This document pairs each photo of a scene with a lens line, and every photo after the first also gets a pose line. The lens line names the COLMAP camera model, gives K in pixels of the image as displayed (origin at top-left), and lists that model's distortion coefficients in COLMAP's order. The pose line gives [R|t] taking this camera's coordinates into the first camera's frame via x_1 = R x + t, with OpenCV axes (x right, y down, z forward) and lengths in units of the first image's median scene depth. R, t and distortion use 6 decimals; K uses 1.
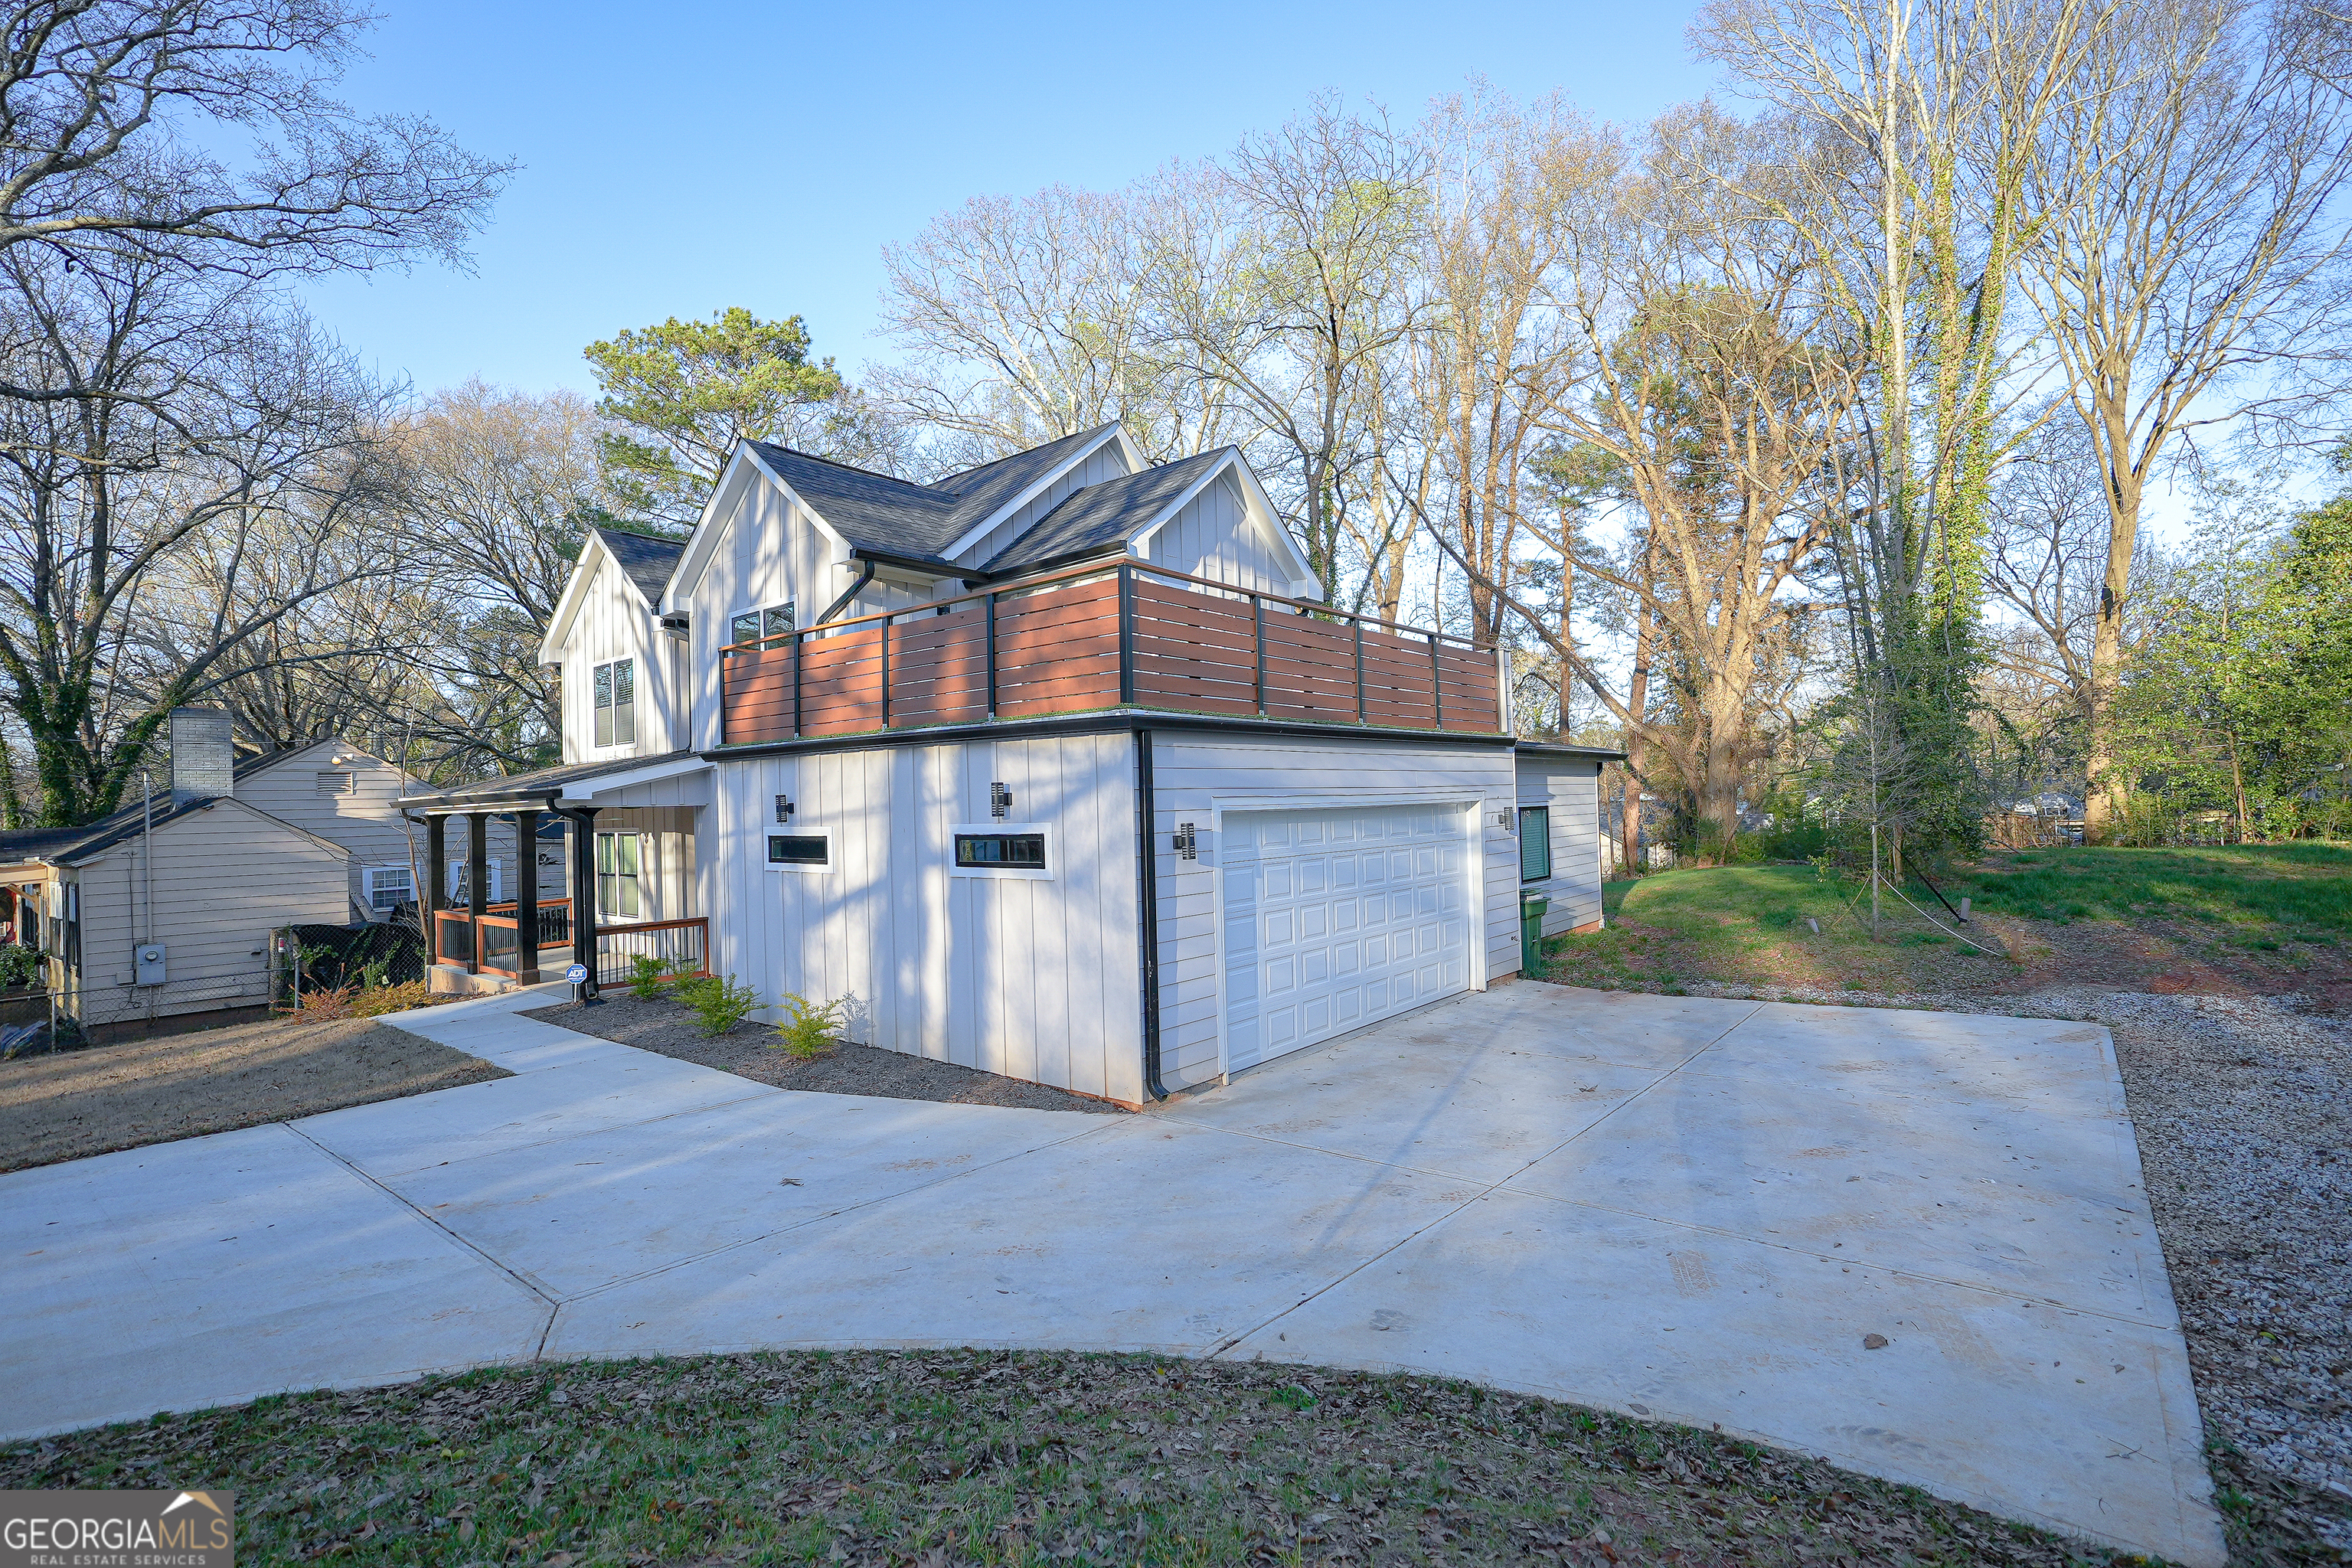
lens RADIAL K [[1072.5, 0, 1176.0], [0, 1072.5, 784.0], [0, 0, 1]] dist [-0.009569, 0.000659]
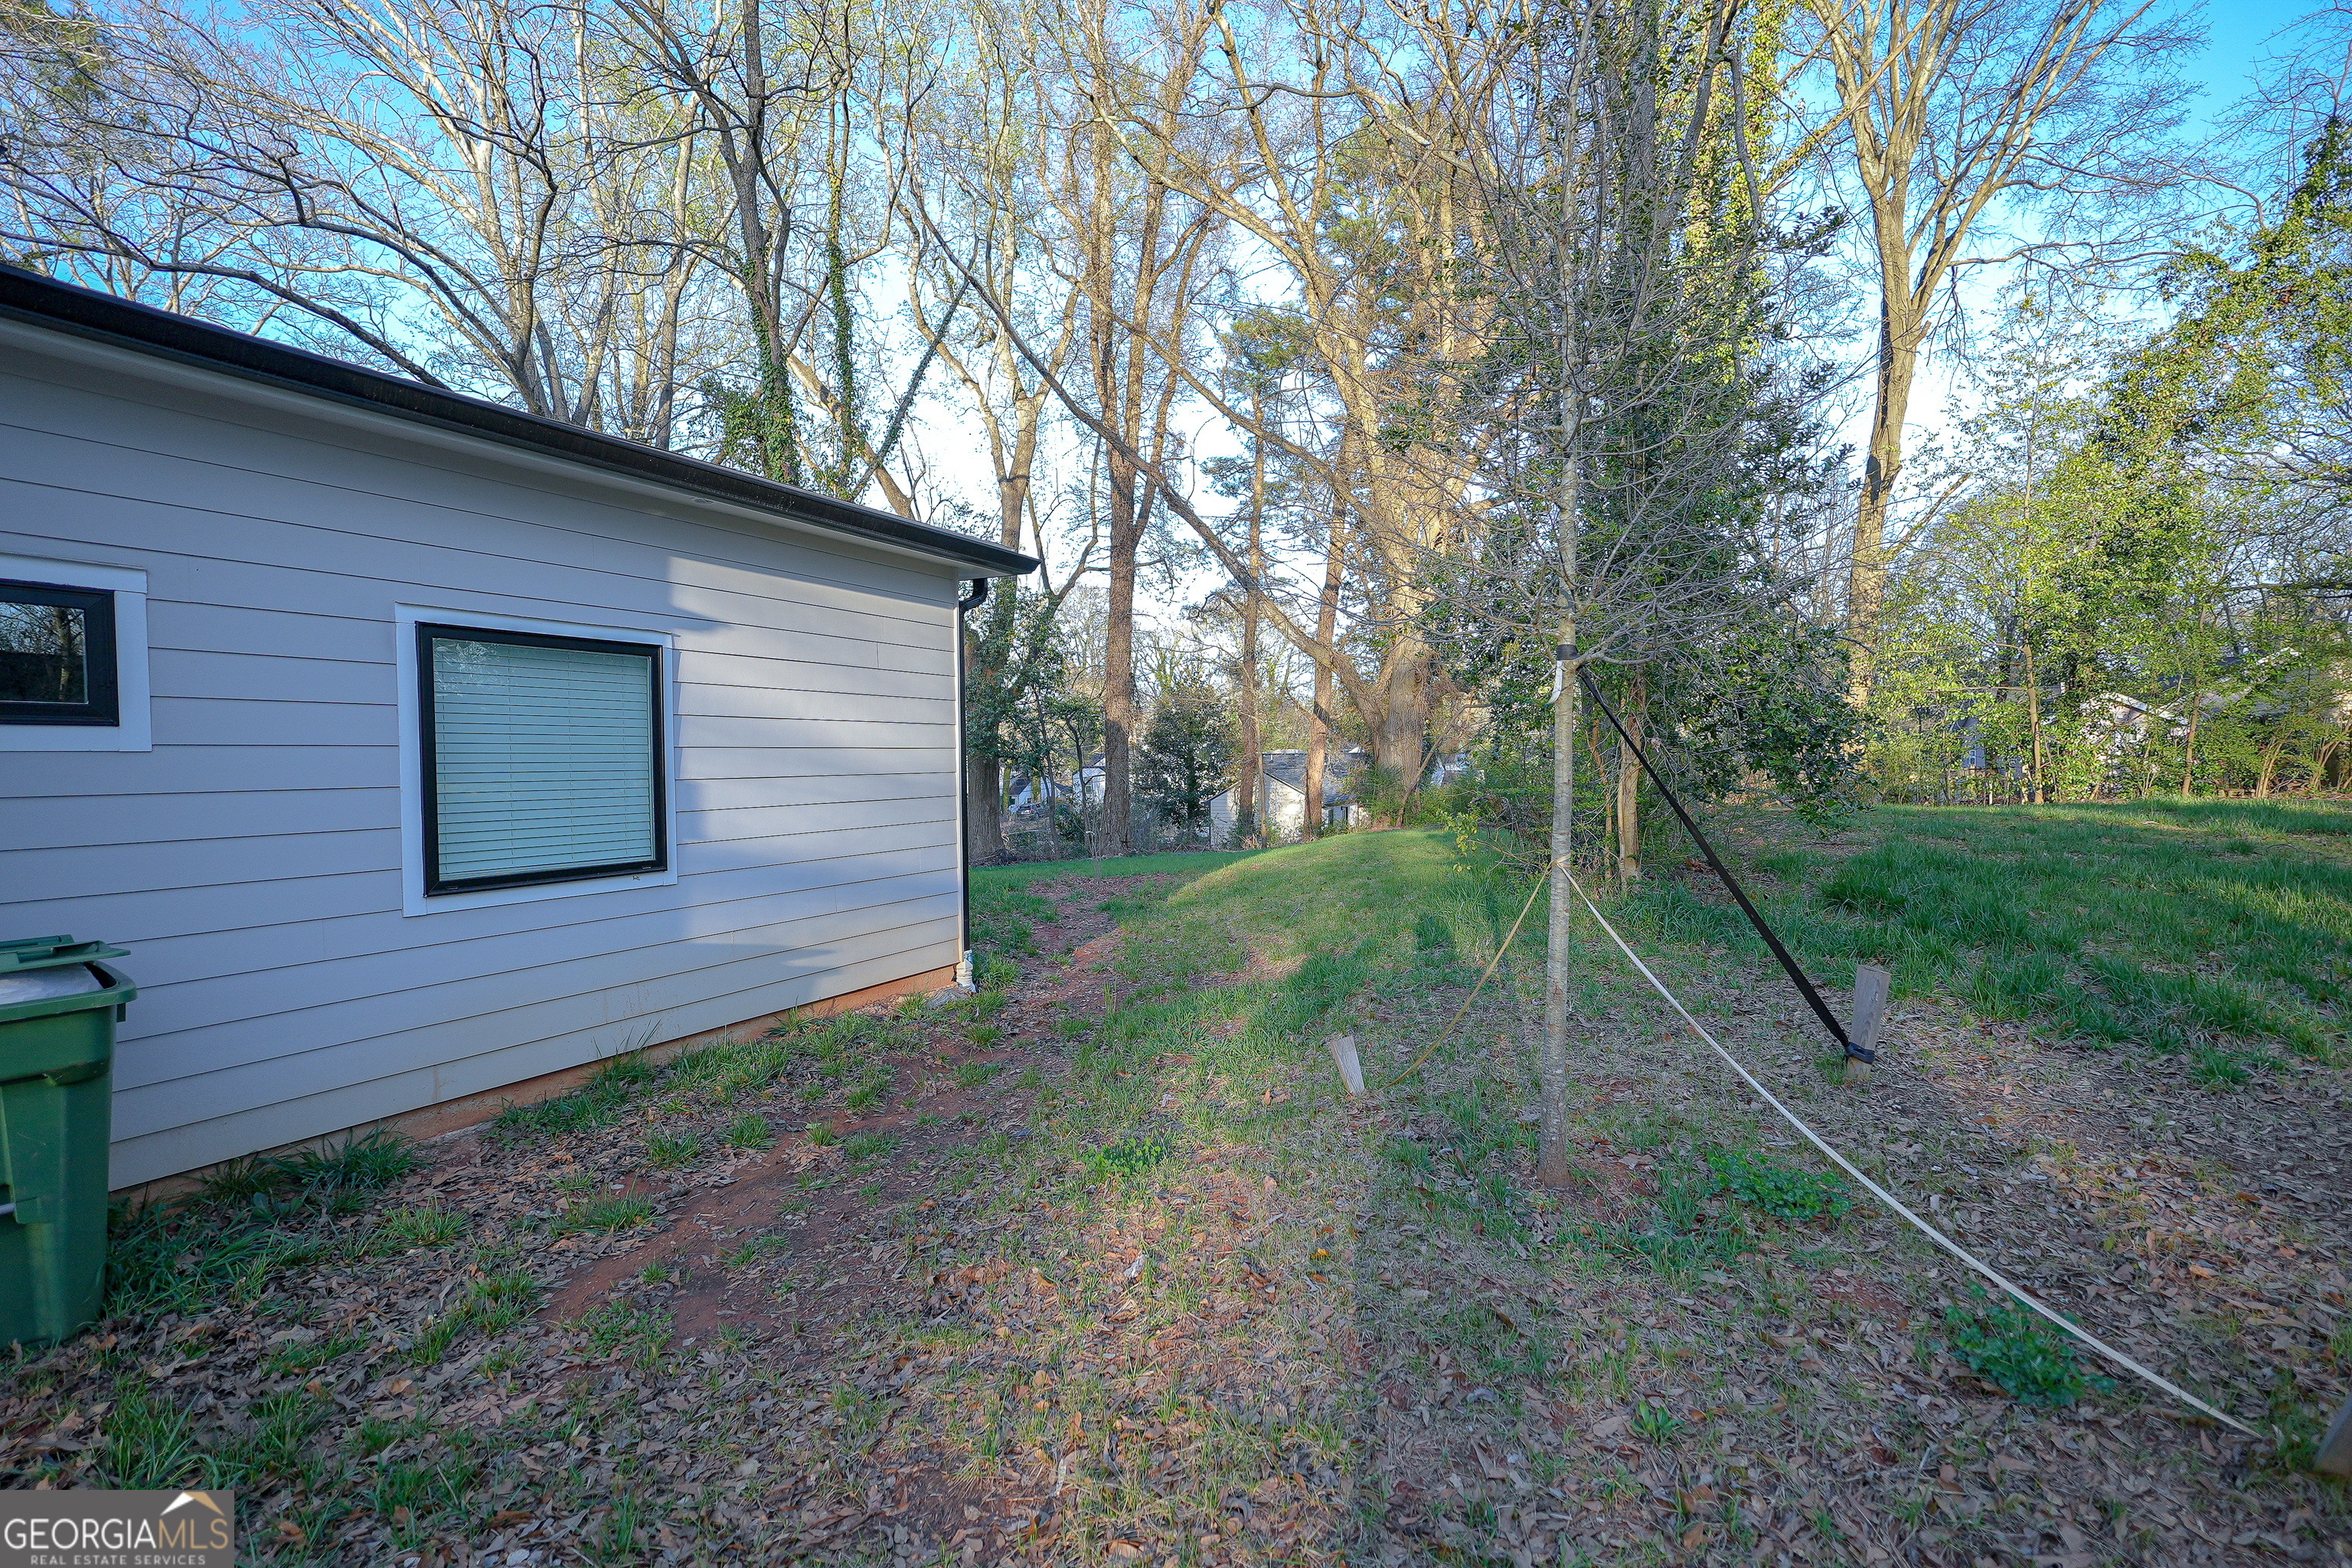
lens RADIAL K [[1072.5, 0, 1176.0], [0, 1072.5, 784.0], [0, 0, 1]] dist [-0.009569, 0.000659]
pose [[0.977398, 0.012251, 0.211054, 0.195222], [-0.020153, 0.999172, 0.035330, 0.021444], [-0.210447, -0.038785, 0.976836, 0.295576]]
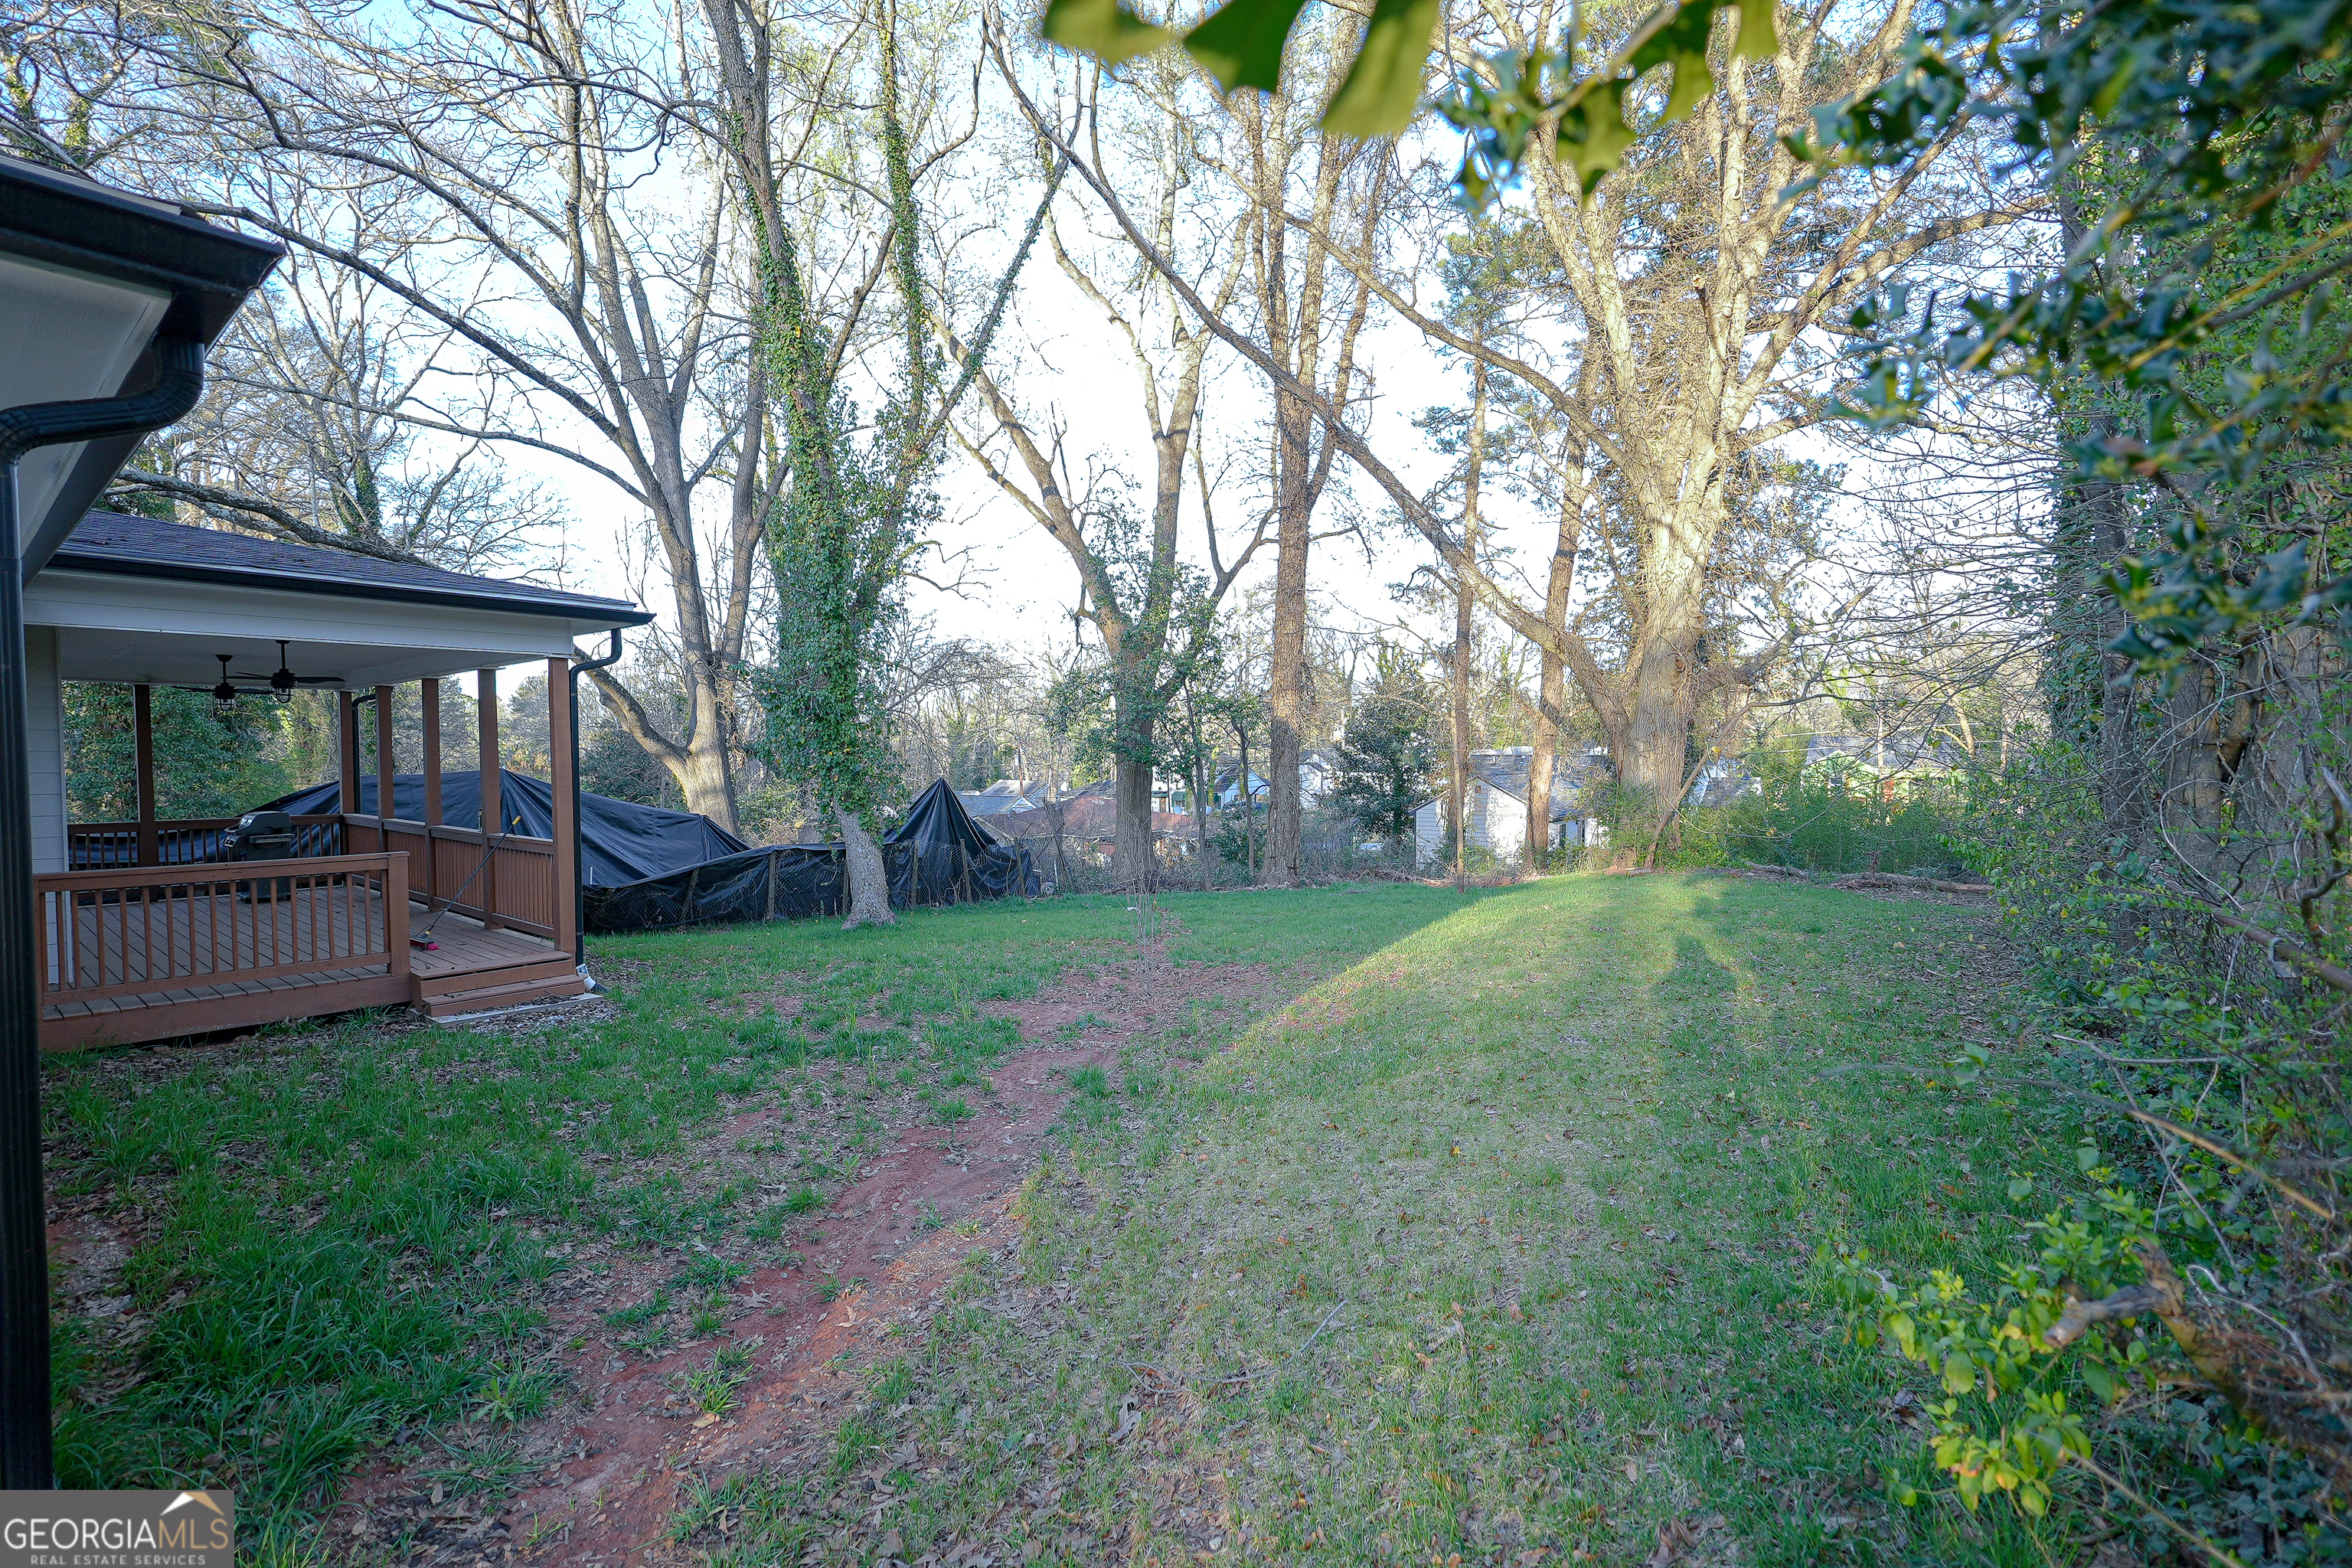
lens RADIAL K [[1072.5, 0, 1176.0], [0, 1072.5, 784.0], [0, 0, 1]] dist [-0.009569, 0.000659]
pose [[0.999631, 0.027151, -0.000891, 0.263469], [-0.027072, 0.998372, 0.050212, 0.009730], [0.002253, -0.050170, 0.998738, 0.446194]]
